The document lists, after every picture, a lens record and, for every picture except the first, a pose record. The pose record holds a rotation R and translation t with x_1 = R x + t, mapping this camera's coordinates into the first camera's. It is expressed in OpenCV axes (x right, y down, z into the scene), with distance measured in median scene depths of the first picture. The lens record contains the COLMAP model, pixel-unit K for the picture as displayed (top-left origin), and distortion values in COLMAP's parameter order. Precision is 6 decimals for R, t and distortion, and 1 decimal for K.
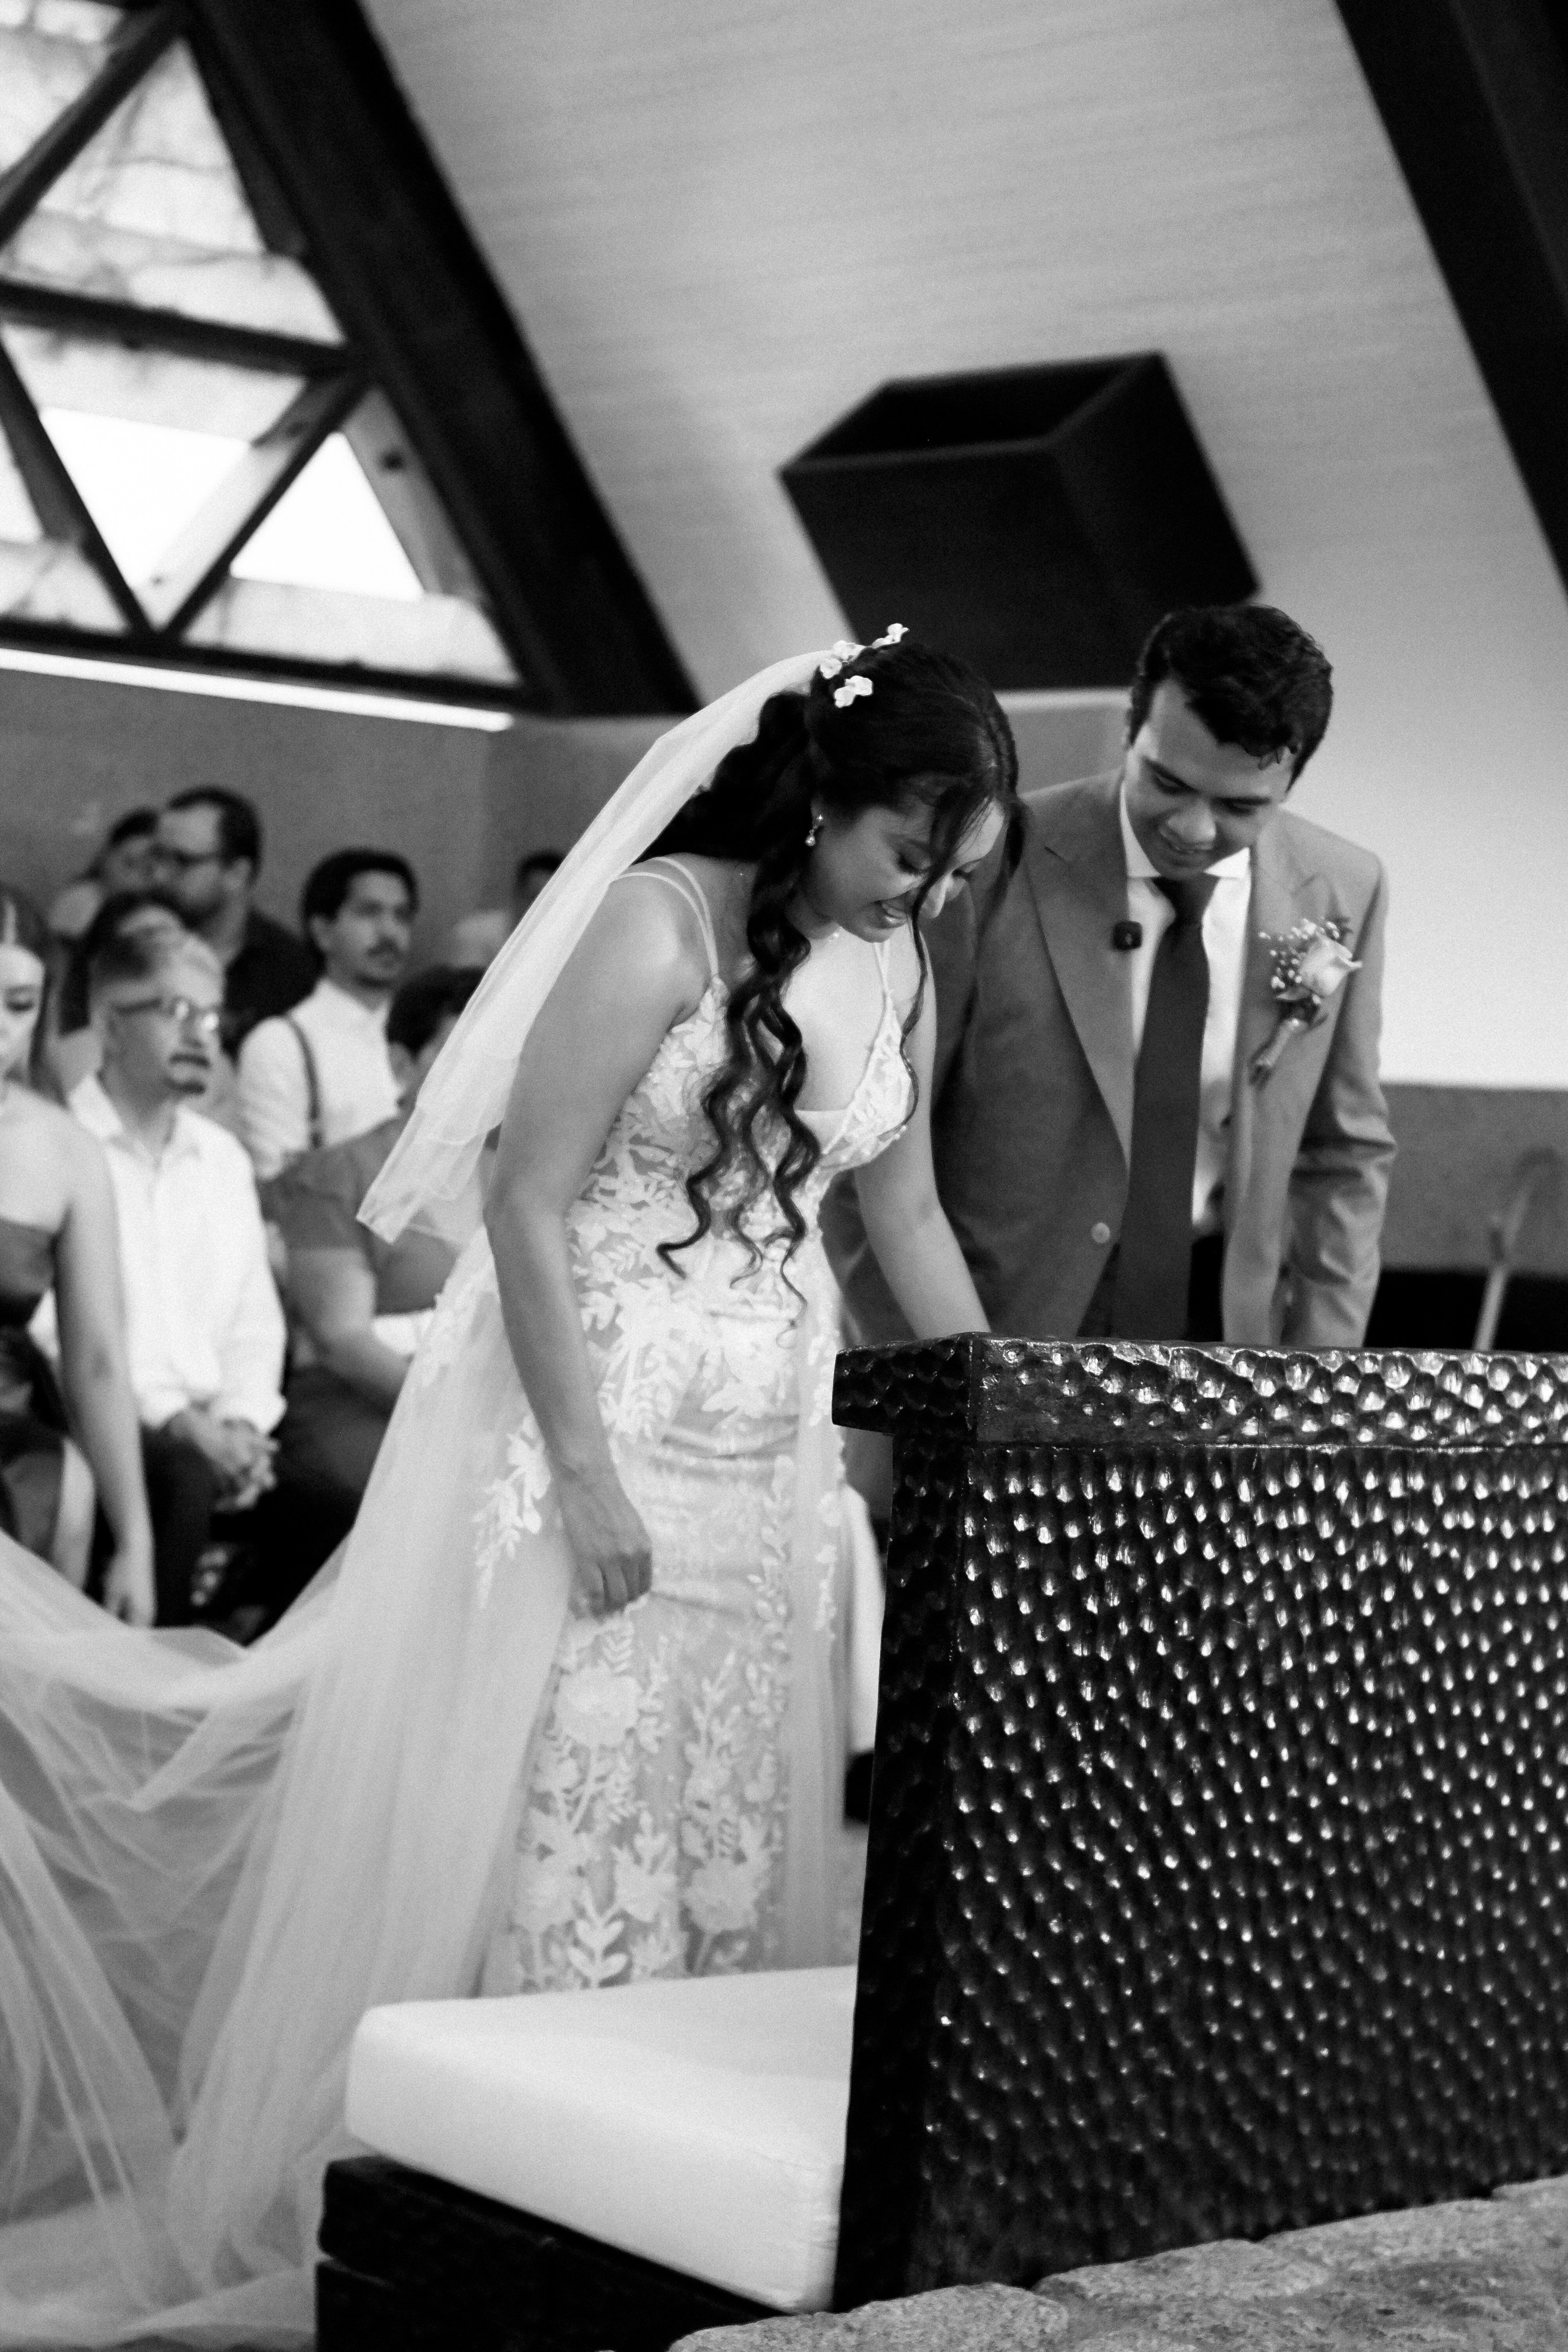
lens RADIAL K [[4530.9, 0, 861.2], [0, 4530.9, 1237.9], [0, 0, 1]] dist [-0.138537, 0.000000]
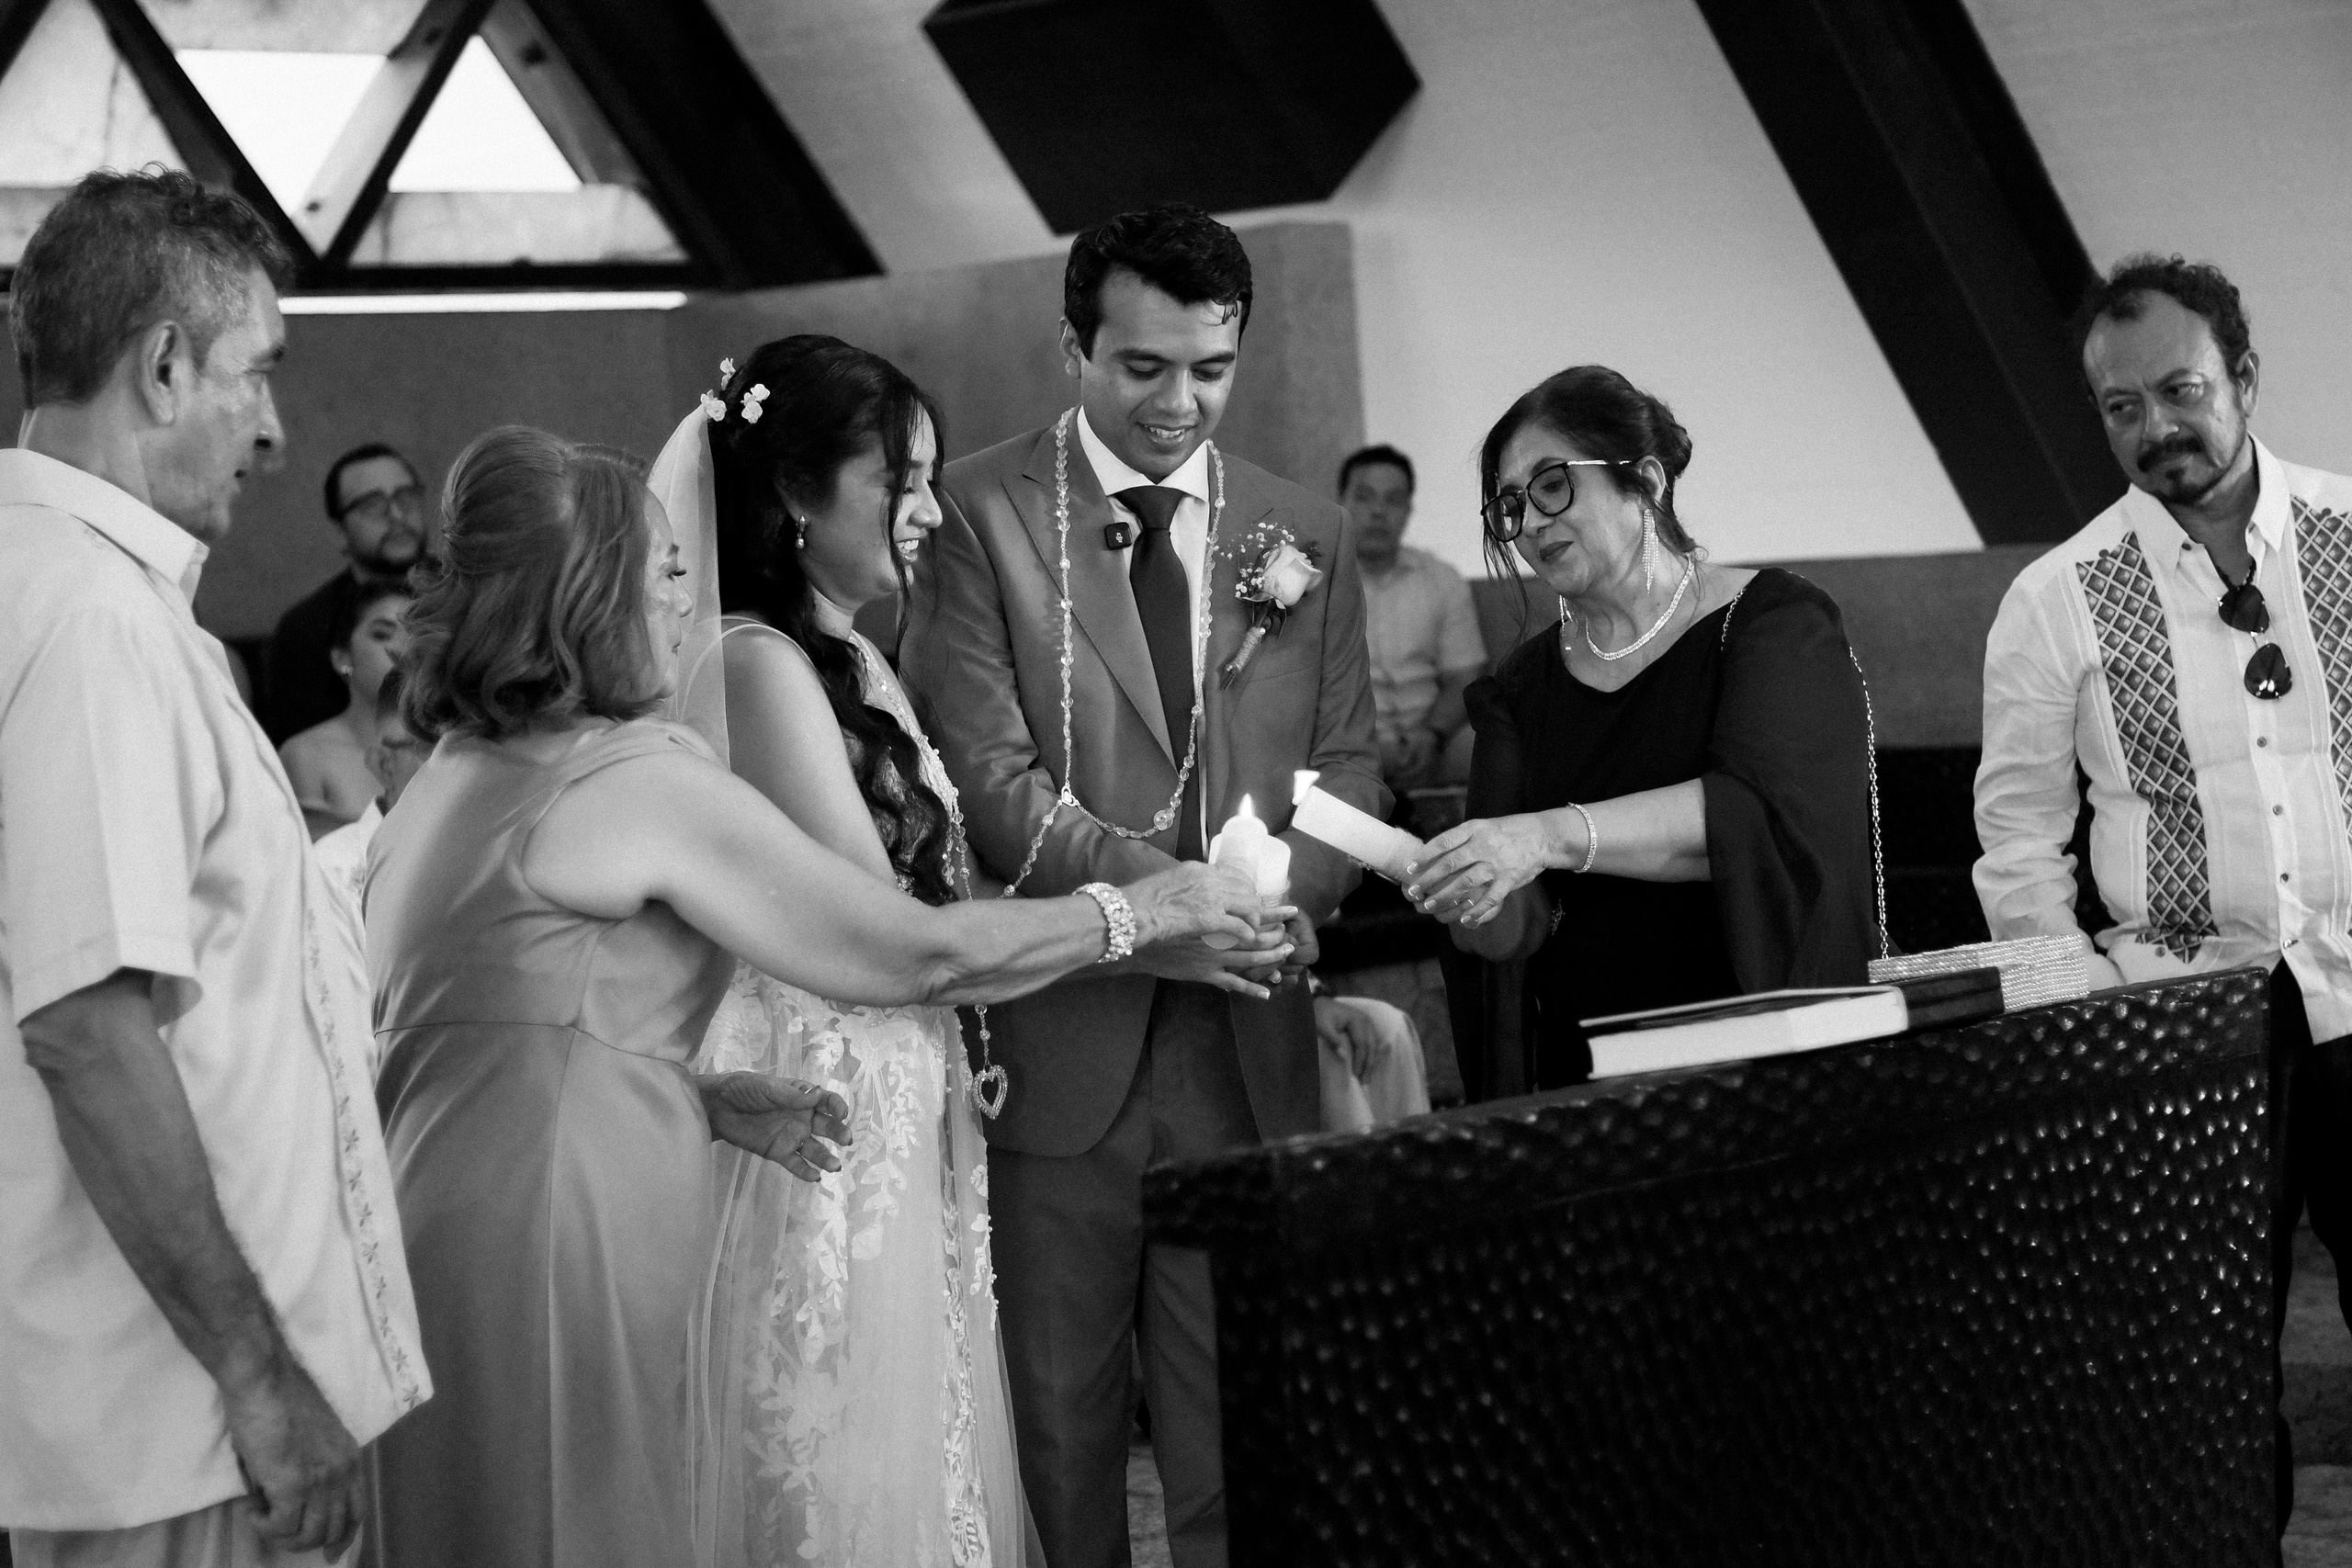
lens RADIAL K [[4530.5, 0, 1181.1], [0, 4530.5, 770.1], [0, 0, 1]] dist [-0.138537, 0.000000]
pose [[0.992059, -0.124332, 0.019011, -0.004249], [0.123873, 0.992015, 0.023689, -0.078098], [-0.021805, -0.021146, 0.999539, 0.015464]]
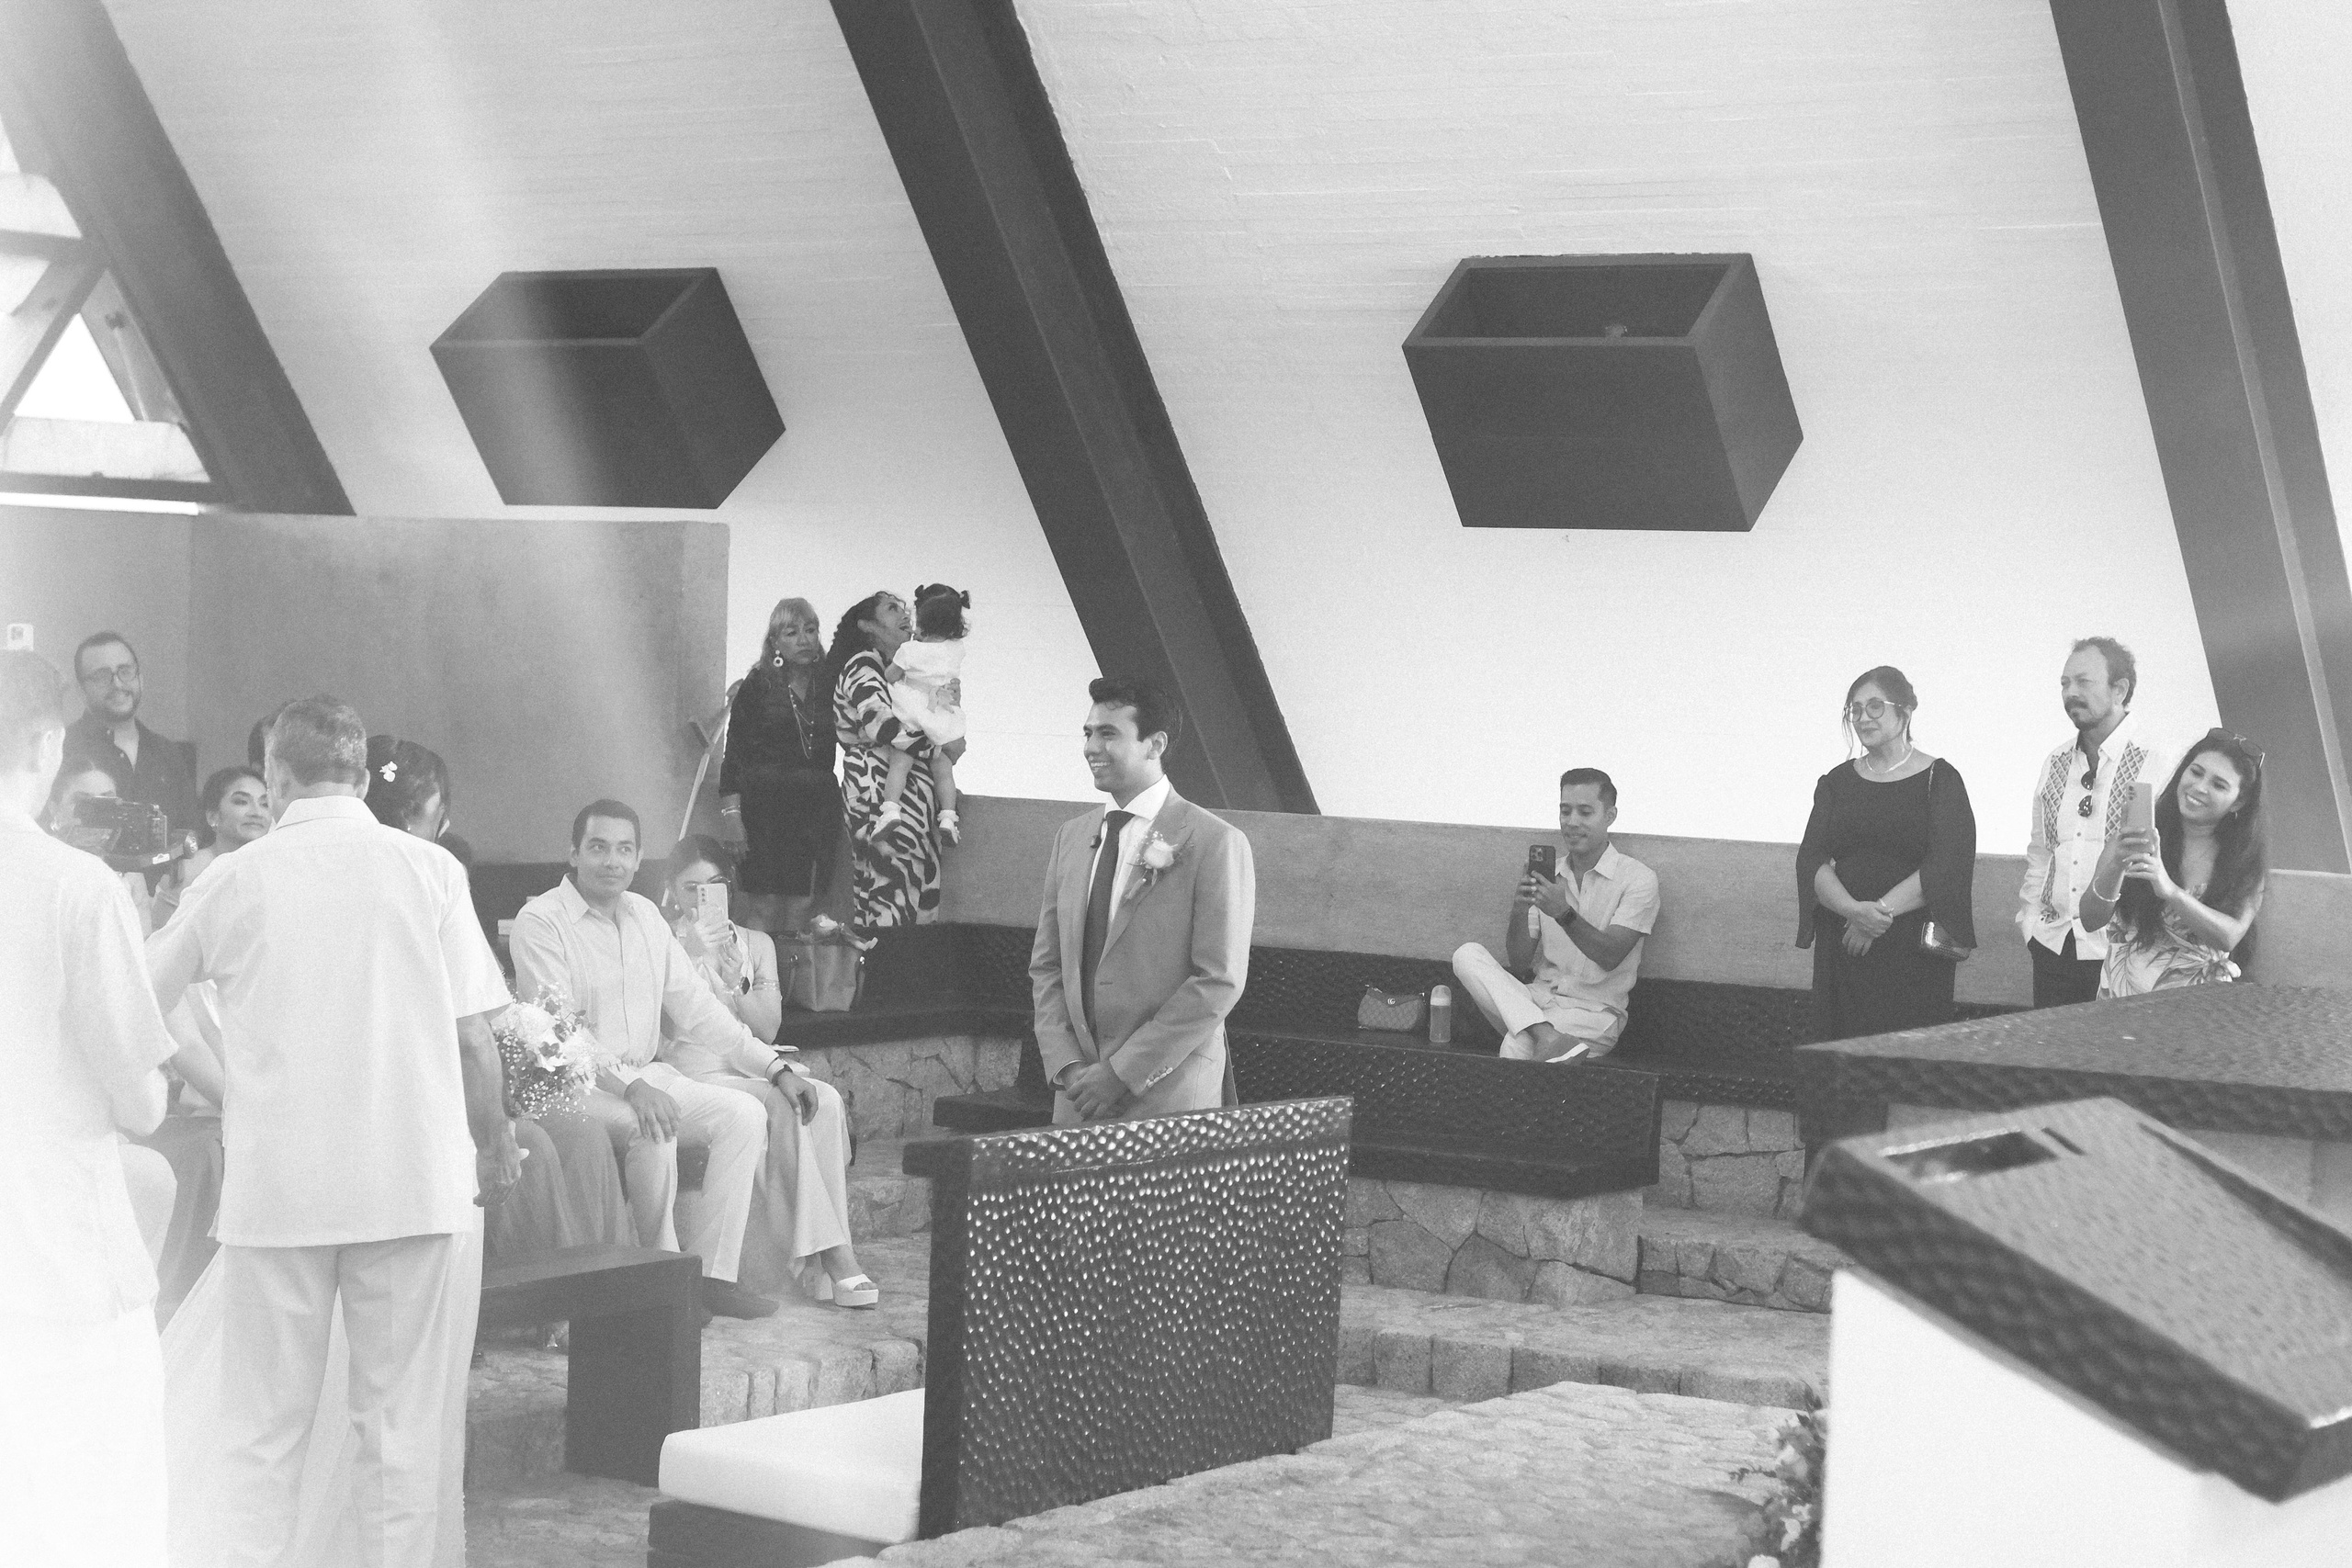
lens RADIAL K [[4530.5, 0, 1184.5], [0, 4530.5, 791.5], [0, 0, 1]] dist [-0.138537, 0.000000]
pose [[0.972274, -0.036555, 0.230971, -0.381605], [0.031334, 0.999165, 0.026234, -0.205635], [-0.231737, -0.018269, 0.972607, -1.273669]]
